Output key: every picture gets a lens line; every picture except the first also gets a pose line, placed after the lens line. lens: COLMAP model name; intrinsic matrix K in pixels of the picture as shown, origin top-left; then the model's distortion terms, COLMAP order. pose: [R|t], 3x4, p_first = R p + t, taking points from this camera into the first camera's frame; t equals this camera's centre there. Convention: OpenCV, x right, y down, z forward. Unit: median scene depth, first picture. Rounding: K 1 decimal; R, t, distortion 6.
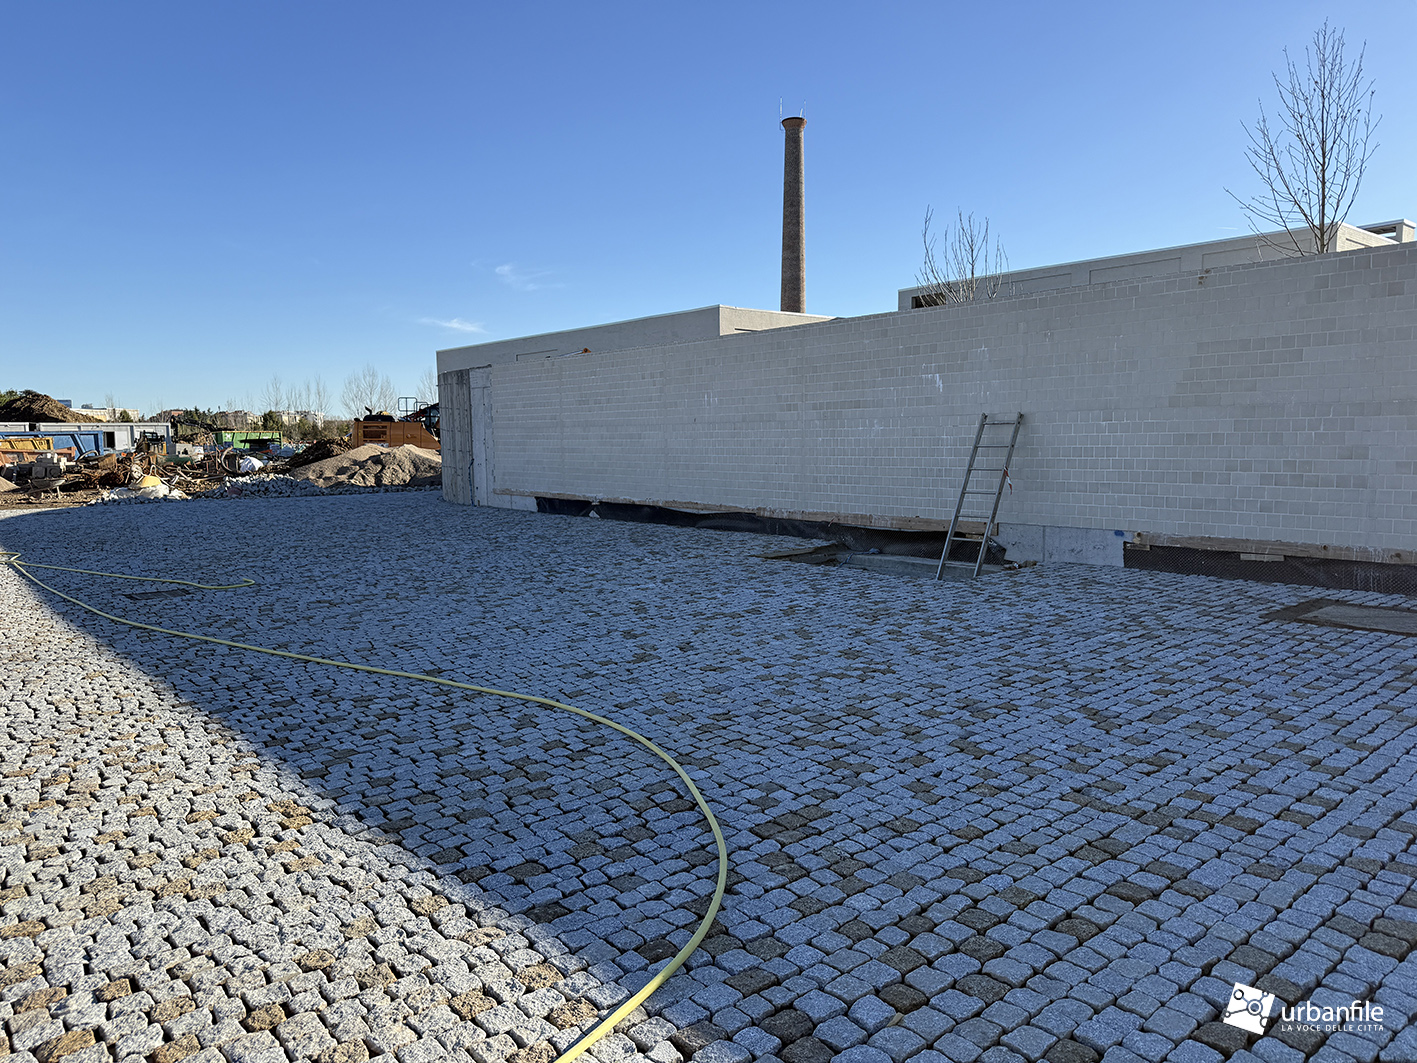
lens RADIAL K [[1016.5, 0, 713.2], [0, 1016.5, 539.1], [0, 0, 1]] dist [0.043278, -0.049660]
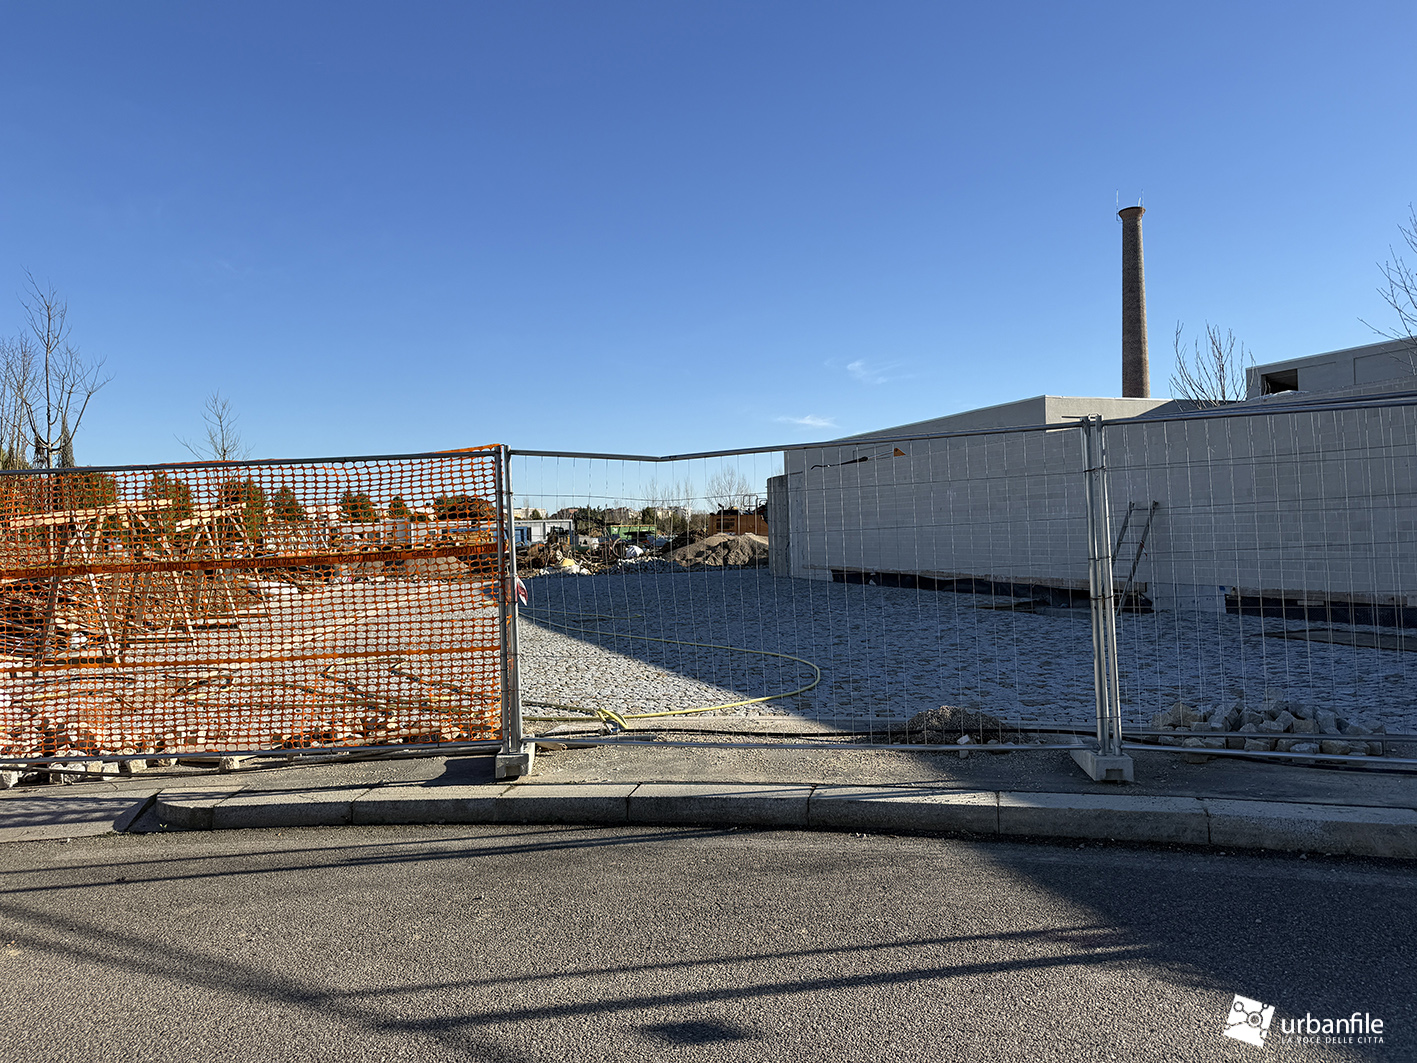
lens RADIAL K [[1016.5, 0, 732.3], [0, 1016.5, 506.2], [0, 0, 1]] dist [0.043278, -0.049660]
pose [[0.948461, -0.022785, -0.316075, 0.047356], [-0.014820, 0.993131, -0.116062, 0.012209], [0.316548, 0.114764, 0.941608, -0.114944]]
